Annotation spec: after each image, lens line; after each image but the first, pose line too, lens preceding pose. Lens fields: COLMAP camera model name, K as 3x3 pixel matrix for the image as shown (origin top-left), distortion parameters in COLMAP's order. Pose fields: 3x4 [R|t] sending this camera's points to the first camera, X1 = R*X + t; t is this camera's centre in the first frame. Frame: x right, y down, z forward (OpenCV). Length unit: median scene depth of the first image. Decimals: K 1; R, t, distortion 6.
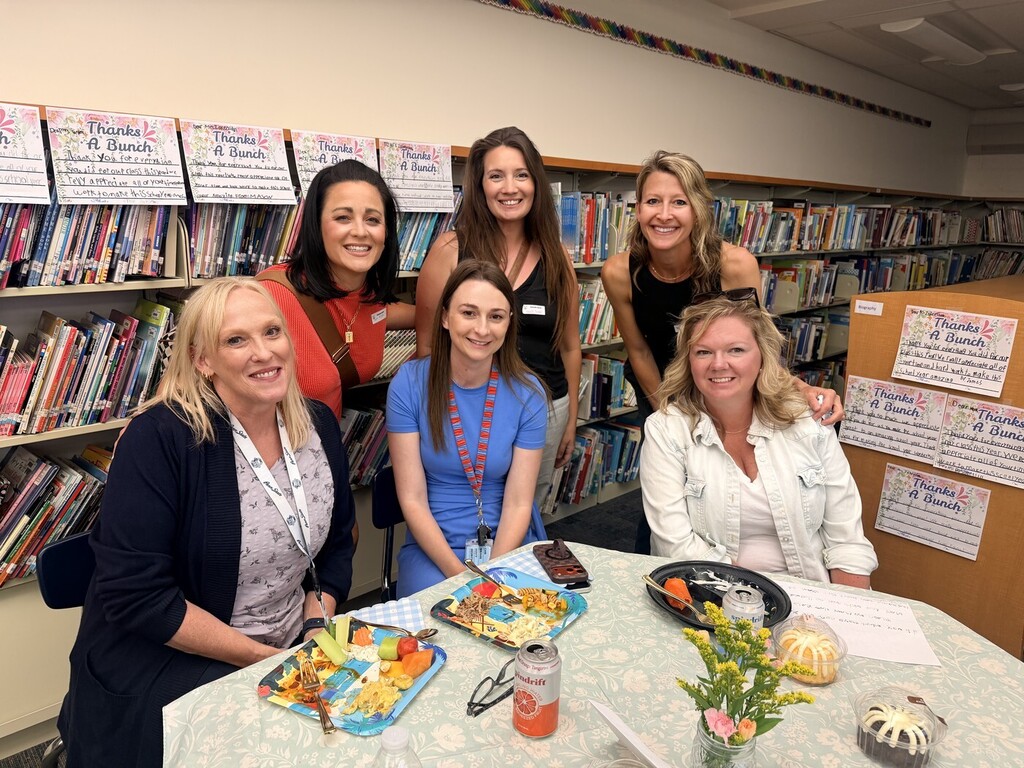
lens RADIAL K [[741.7, 0, 512.0], [0, 741.7, 384.0], [0, 0, 1]] dist [0.105403, -0.160732]
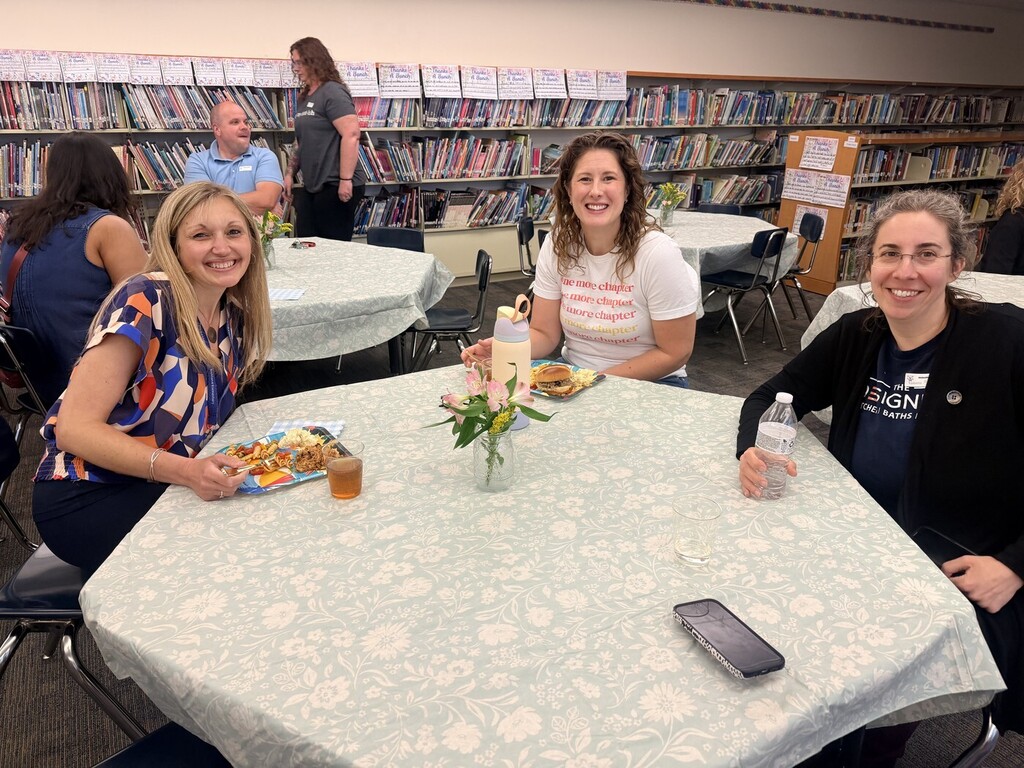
lens RADIAL K [[757.1, 0, 510.7], [0, 757.1, 409.1], [0, 0, 1]] dist [0.026229, -0.038444]
pose [[0.972664, 0.072025, -0.220767, 0.192860], [-0.037952, 0.987206, 0.154866, 0.433006], [0.229097, -0.142254, 0.962953, -1.769814]]
